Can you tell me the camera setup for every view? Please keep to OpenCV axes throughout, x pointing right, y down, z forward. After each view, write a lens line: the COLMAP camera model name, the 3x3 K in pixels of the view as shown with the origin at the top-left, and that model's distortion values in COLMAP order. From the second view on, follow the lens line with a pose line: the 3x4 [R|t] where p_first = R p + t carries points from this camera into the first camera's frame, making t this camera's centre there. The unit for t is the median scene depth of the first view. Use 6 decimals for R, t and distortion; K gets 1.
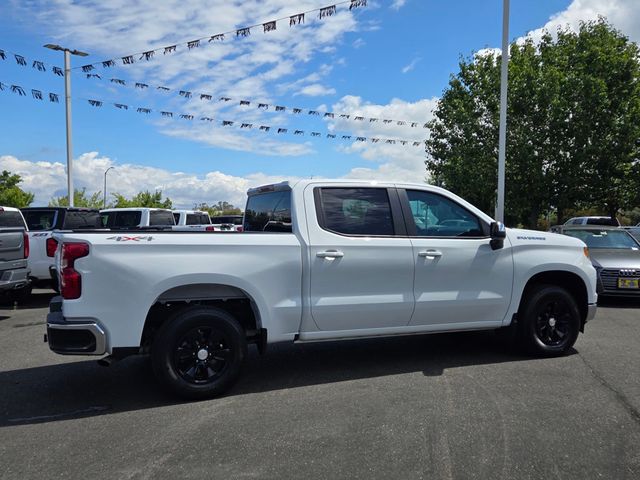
lens RADIAL K [[595.5, 0, 320.0], [0, 595.5, 240.0], [0, 0, 1]] dist [0.044758, -0.015050]
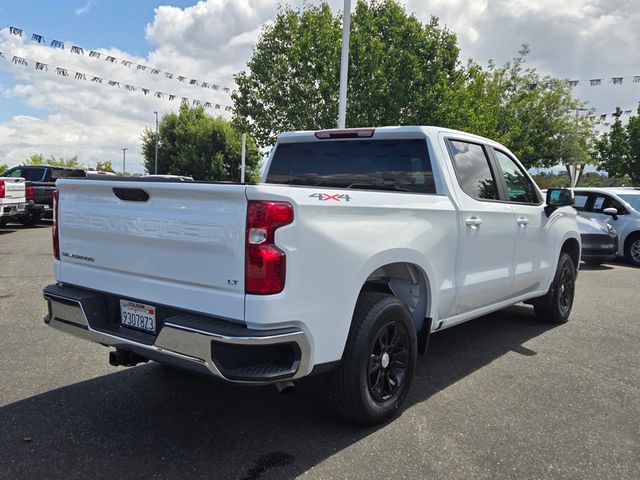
lens RADIAL K [[600.8, 0, 320.0], [0, 600.8, 240.0], [0, 0, 1]] dist [0.050967, -0.009323]
pose [[0.863064, -0.009124, 0.505011, -0.585236], [-0.022128, 0.998194, 0.055851, 0.007476], [-0.504609, -0.059378, 0.861304, 0.393190]]
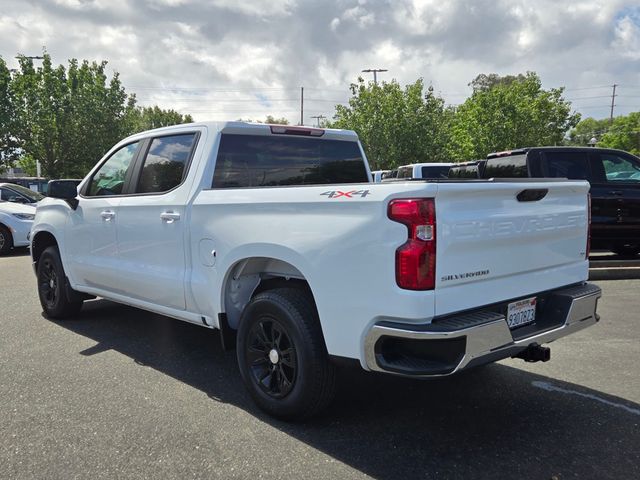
lens RADIAL K [[595.5, 0, 320.0], [0, 595.5, 240.0], [0, 0, 1]] dist [0.044758, -0.015050]
pose [[-0.320201, -0.073952, 0.944459, -0.836360], [0.043294, 0.994765, 0.092569, -0.011372], [-0.946360, 0.070530, -0.315323, 1.078925]]
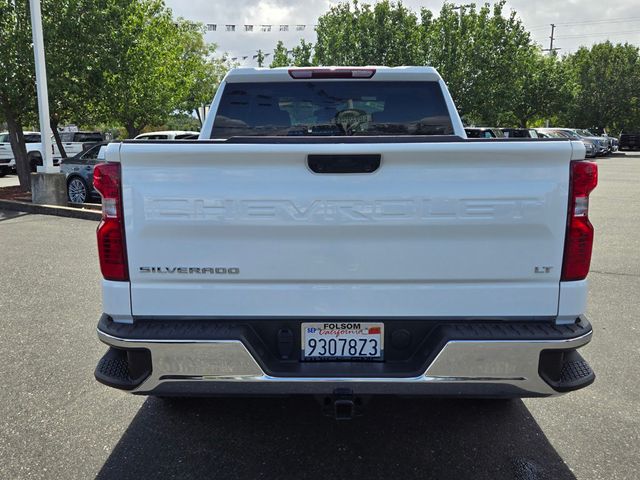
lens RADIAL K [[595.5, 0, 320.0], [0, 595.5, 240.0], [0, 0, 1]] dist [0.044758, -0.015050]
pose [[0.399599, -0.152131, 0.903978, -0.735049], [0.030074, 0.987778, 0.152940, -0.004526], [-0.916196, -0.033928, 0.399291, 0.711004]]
